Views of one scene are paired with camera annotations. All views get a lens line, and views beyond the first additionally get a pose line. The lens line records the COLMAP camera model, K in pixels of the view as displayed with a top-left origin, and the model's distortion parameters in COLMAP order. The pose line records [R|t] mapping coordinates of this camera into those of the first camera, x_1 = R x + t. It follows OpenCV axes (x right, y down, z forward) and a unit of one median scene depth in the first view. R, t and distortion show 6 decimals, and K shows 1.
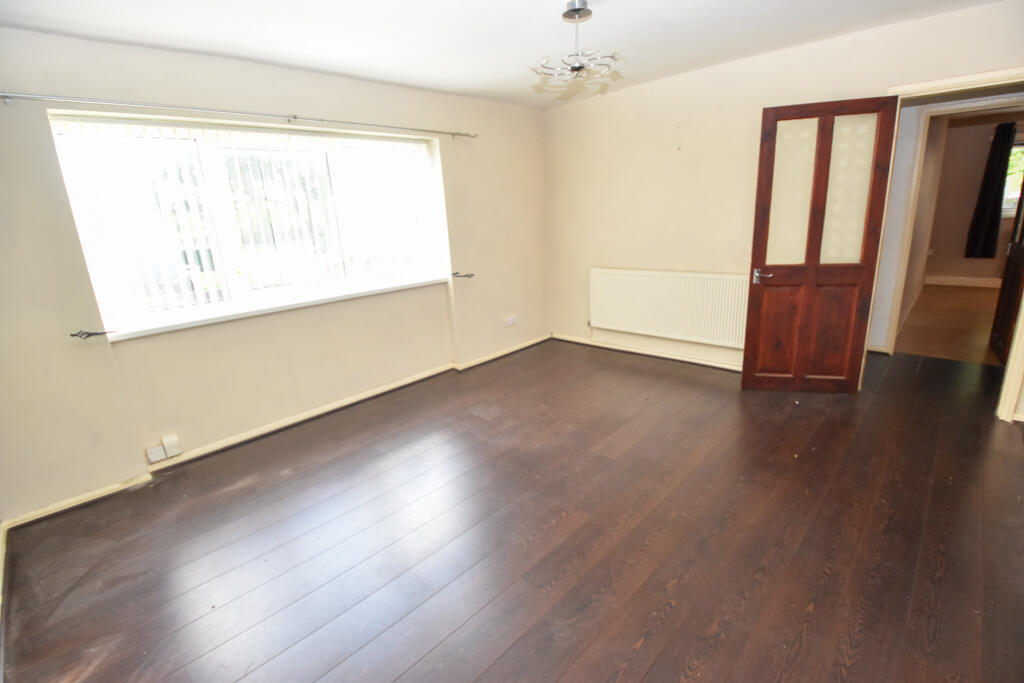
lens RADIAL K [[465.1, 0, 512.0], [0, 465.1, 341.5], [0, 0, 1]] dist [0.027743, -0.027904]
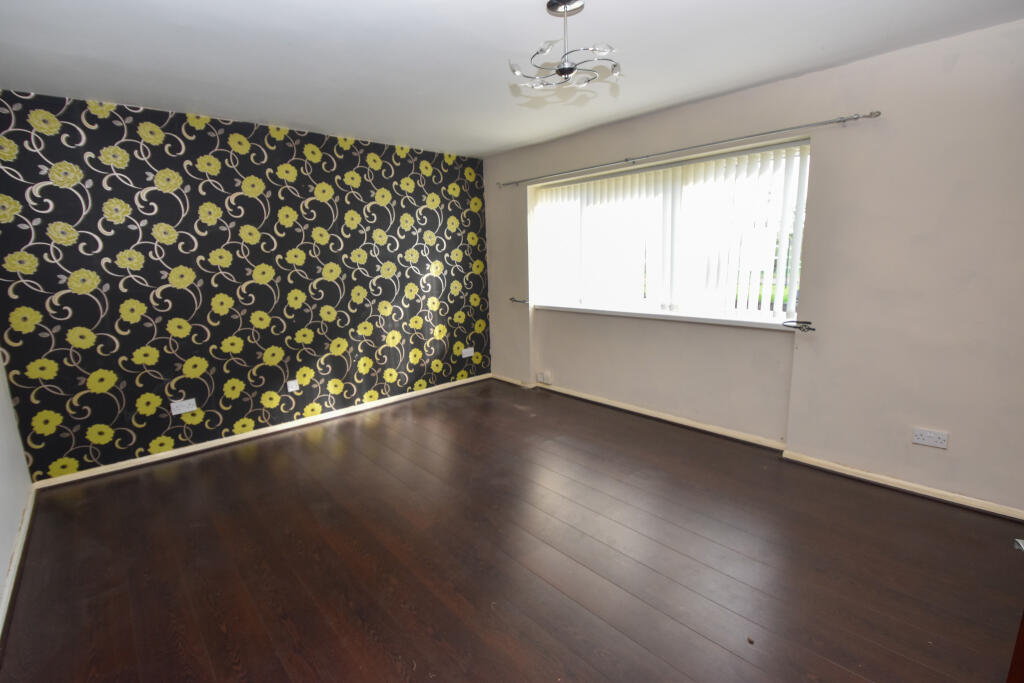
lens RADIAL K [[465.1, 0, 512.0], [0, 465.1, 341.5], [0, 0, 1]] dist [0.027743, -0.027904]
pose [[-0.073290, 0.236498, -0.968864, 0.843220], [-0.232789, 0.940585, 0.247204, -0.272682], [0.969762, 0.243658, -0.013881, 0.852426]]
